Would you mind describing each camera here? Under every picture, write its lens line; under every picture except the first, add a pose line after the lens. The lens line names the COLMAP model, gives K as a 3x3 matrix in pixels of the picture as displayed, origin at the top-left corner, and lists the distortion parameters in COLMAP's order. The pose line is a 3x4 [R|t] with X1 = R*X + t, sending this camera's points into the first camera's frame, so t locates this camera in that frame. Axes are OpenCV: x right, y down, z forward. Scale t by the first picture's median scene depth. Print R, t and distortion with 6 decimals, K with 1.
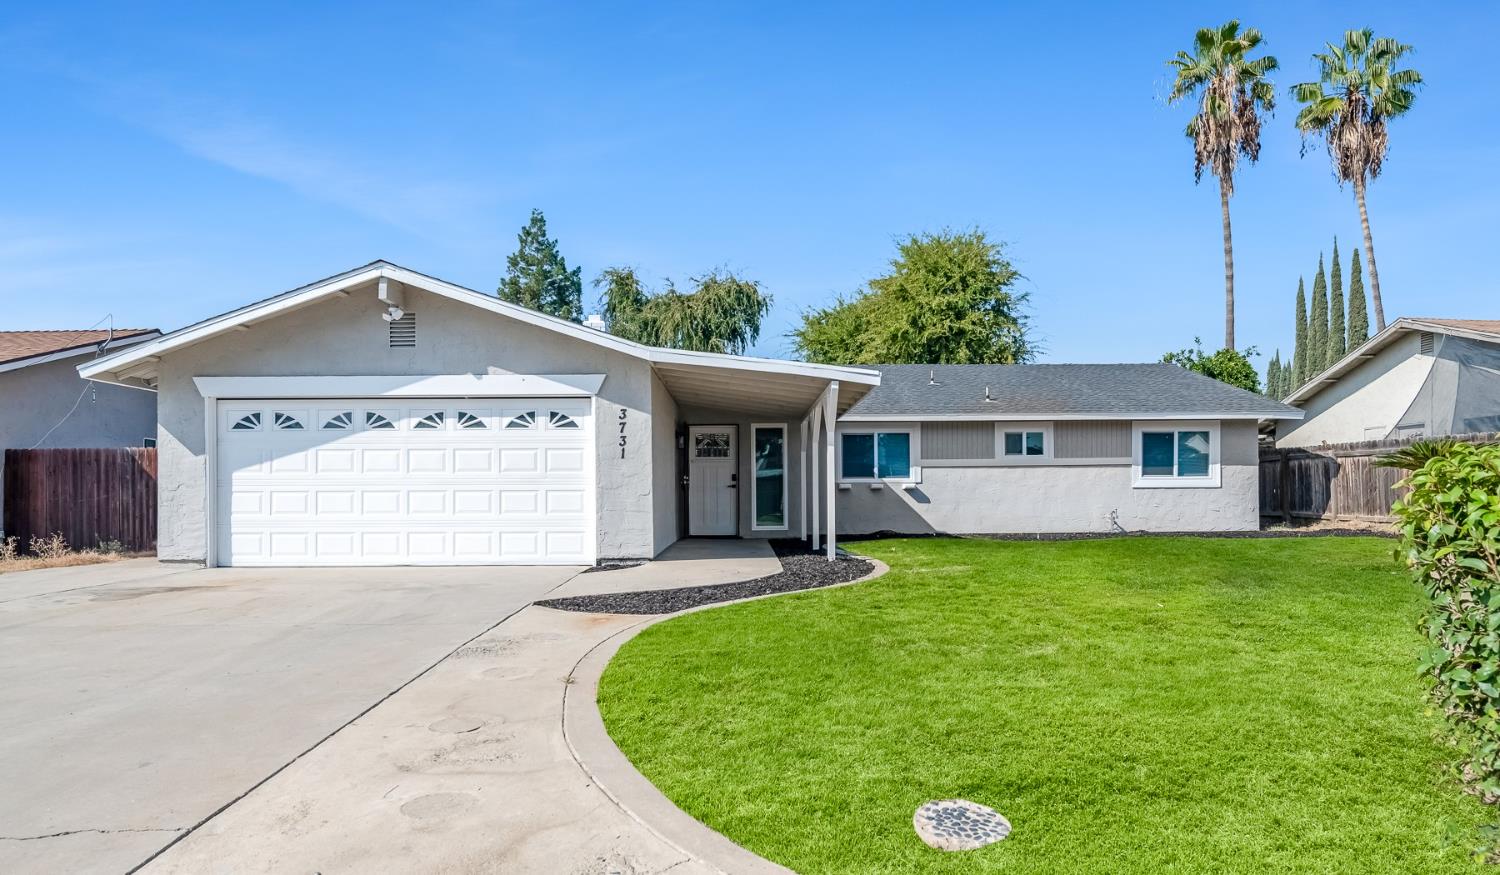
lens RADIAL K [[837.8, 0, 729.7], [0, 837.8, 495.5], [0, 0, 1]] dist [0.002228, -0.000963]
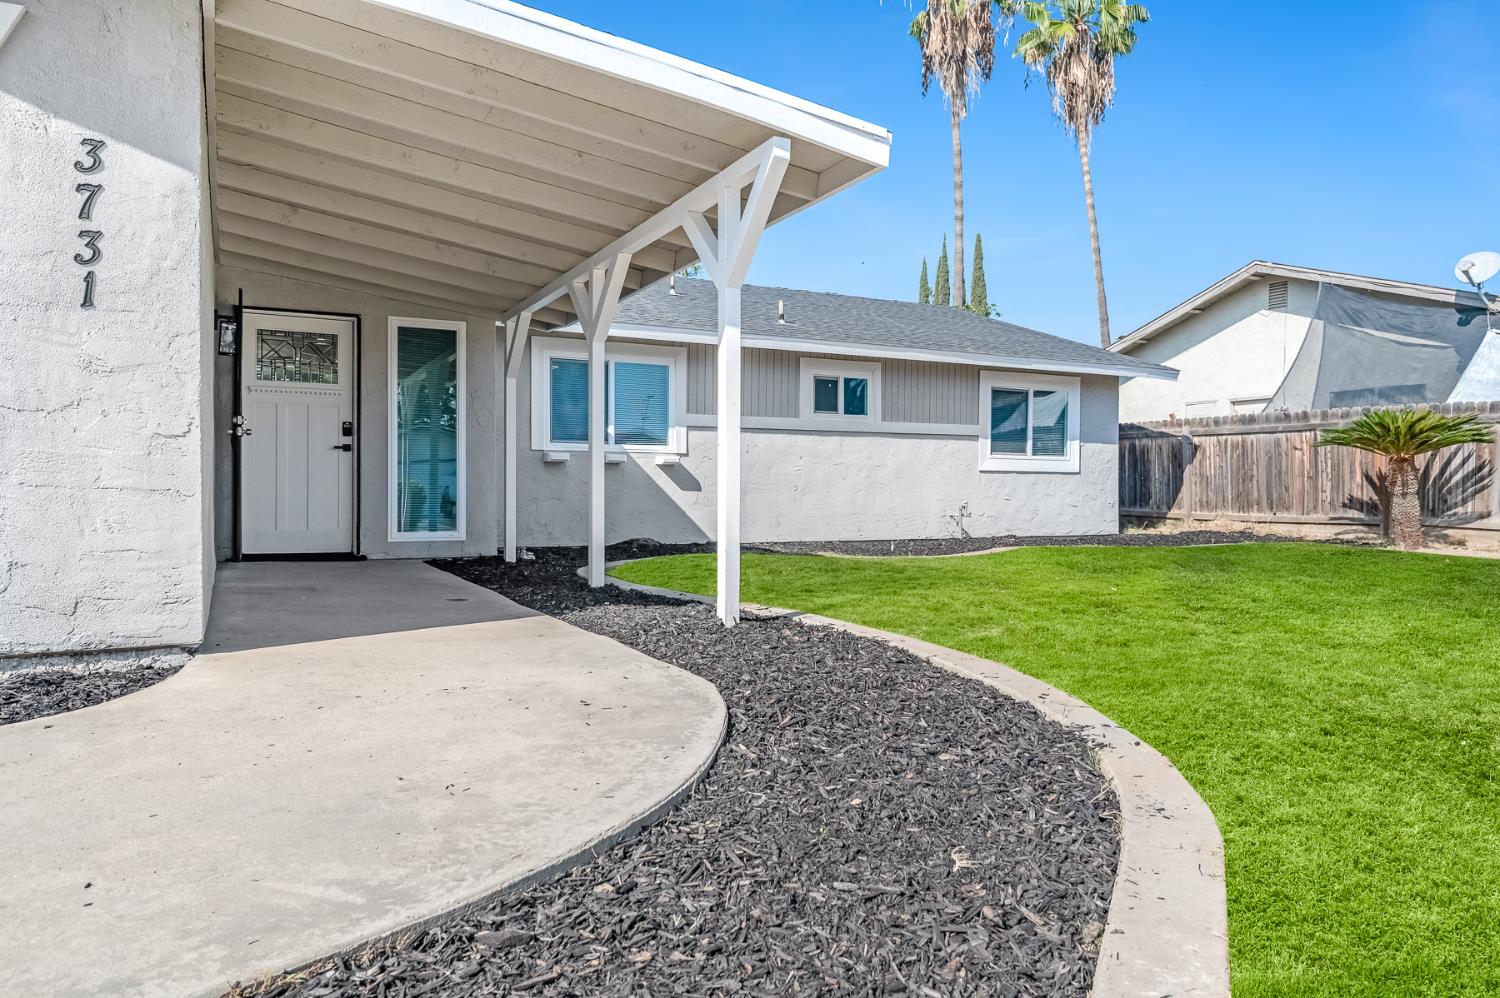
lens RADIAL K [[1029.1, 0, 750.0], [0, 1029.1, 499.0], [0, 0, 1]] dist [-0.000691, -0.000925]
pose [[0.889176, 0.008361, 0.457488, -0.053114], [-0.011734, 0.999921, 0.004534, 0.011296], [-0.457414, -0.009400, 0.889204, 0.355948]]
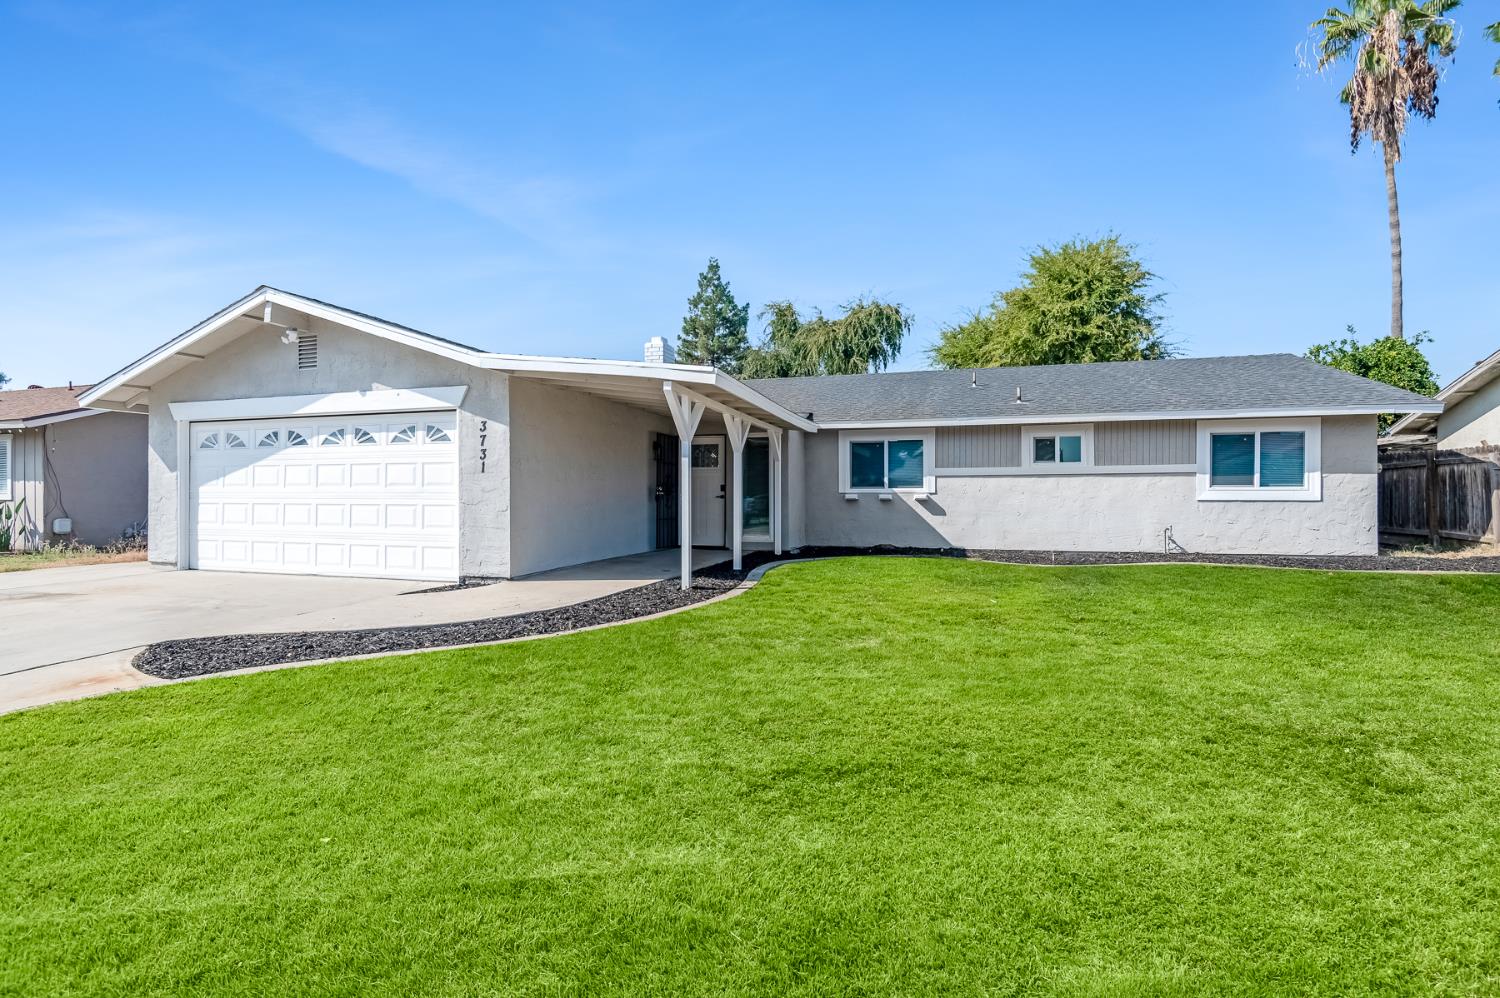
lens RADIAL K [[689.0, 0, 721.6], [0, 689.0, 498.0], [0, 0, 1]] dist [-0.016920, -0.000267]
pose [[0.955502, 0.006139, -0.294922, 0.225829], [-0.004840, 0.999975, 0.005134, -0.012662], [0.294946, -0.003478, 0.955508, 0.204313]]
